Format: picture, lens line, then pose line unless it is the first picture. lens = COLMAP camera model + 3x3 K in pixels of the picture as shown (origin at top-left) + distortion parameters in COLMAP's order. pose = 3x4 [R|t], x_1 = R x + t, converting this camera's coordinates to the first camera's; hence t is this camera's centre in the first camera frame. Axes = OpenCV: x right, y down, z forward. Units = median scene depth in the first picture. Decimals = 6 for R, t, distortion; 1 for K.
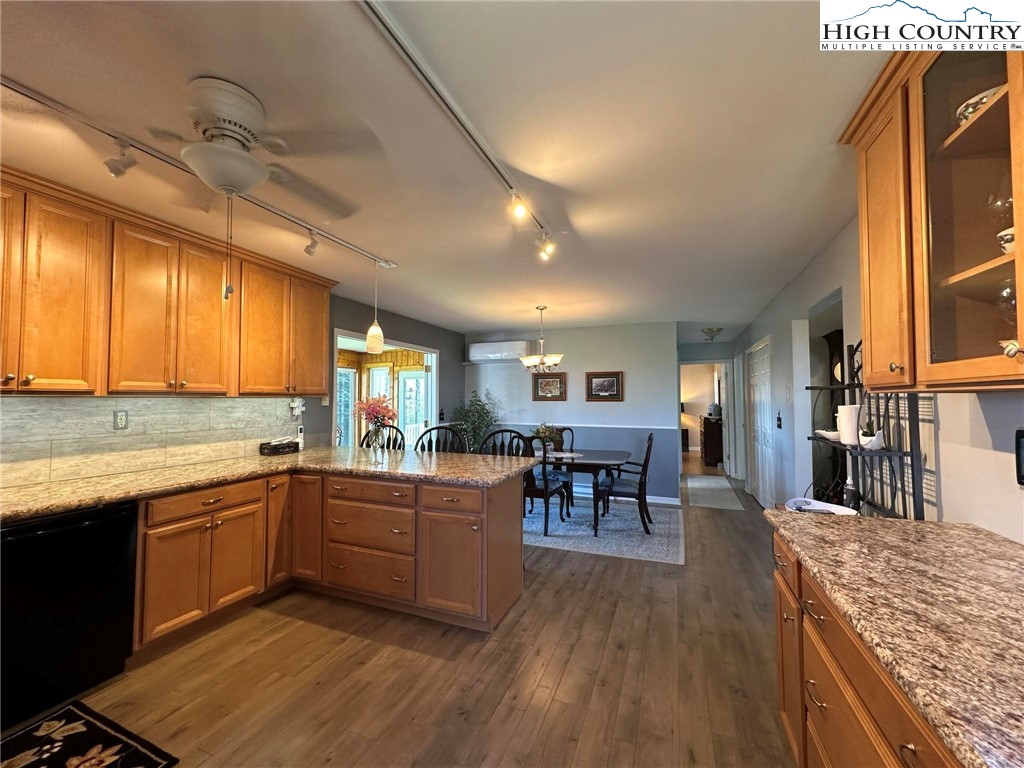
lens RADIAL K [[415.6, 0, 510.5], [0, 415.6, 384.8], [0, 0, 1]] dist [-0.001245, -0.000024]
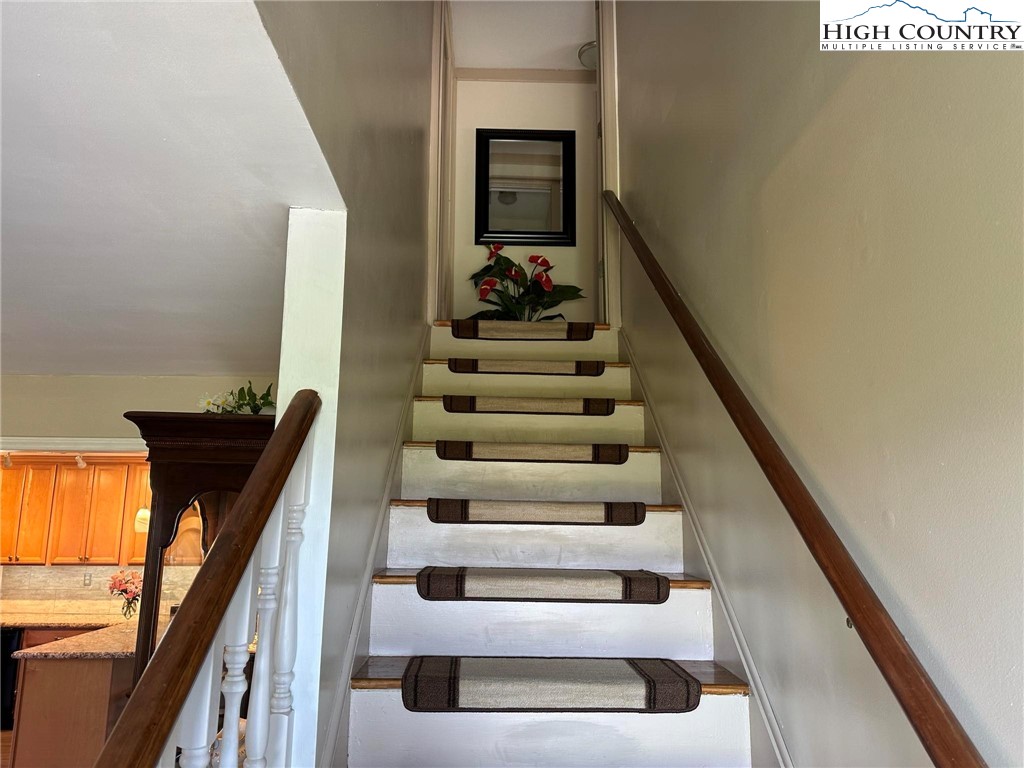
lens RADIAL K [[722.6, 0, 510.6], [0, 722.6, 387.6], [0, 0, 1]] dist [0.009512, -0.003402]
pose [[0.382404, -0.176444, -0.906992, 2.360941], [0.026808, 0.983304, -0.179986, -0.097735], [0.923606, 0.044513, 0.380749, 1.399134]]
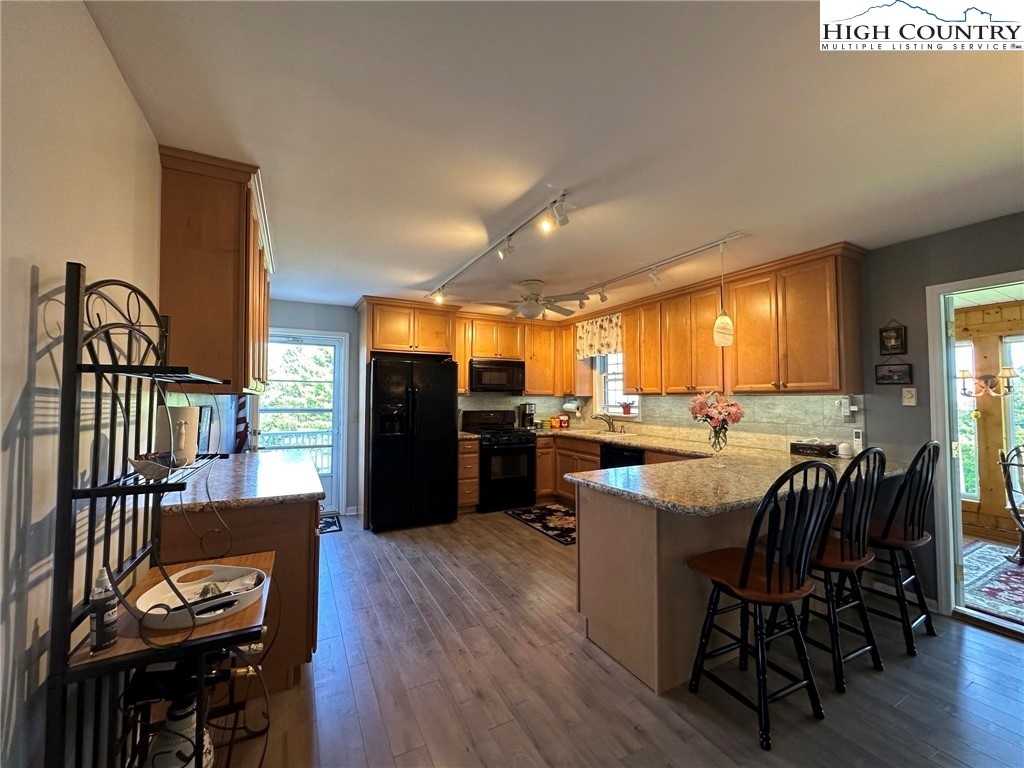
lens RADIAL K [[415.6, 0, 511.2], [0, 415.6, 386.3], [0, 0, 1]] dist [-0.001245, -0.000024]
pose [[-0.653408, -0.021636, -0.756696, 0.792642], [0.027363, 0.998263, -0.052171, 0.056615], [0.756511, -0.054794, -0.651682, 1.486514]]
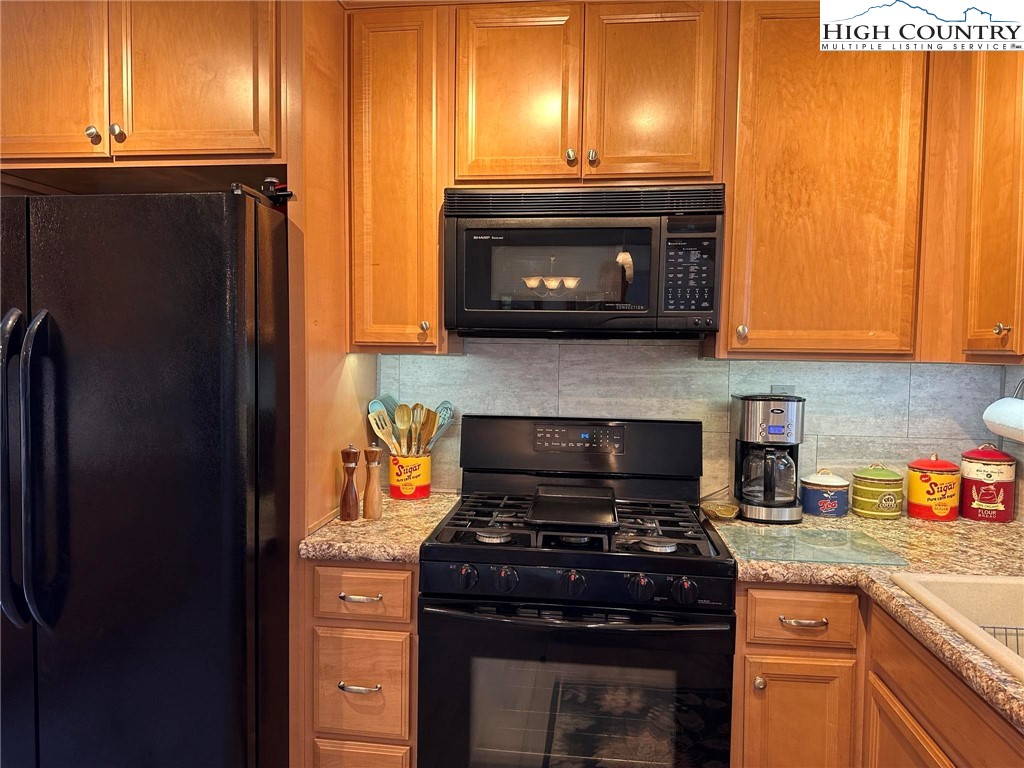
lens RADIAL K [[722.6, 0, 511.6], [0, 722.6, 383.6], [0, 0, 1]] dist [0.009512, -0.003402]
pose [[-0.964952, 0.000370, -0.262424, 0.172805], [-0.002314, 0.999948, 0.009919, 0.036483], [0.262414, 0.010179, -0.964902, 1.153540]]
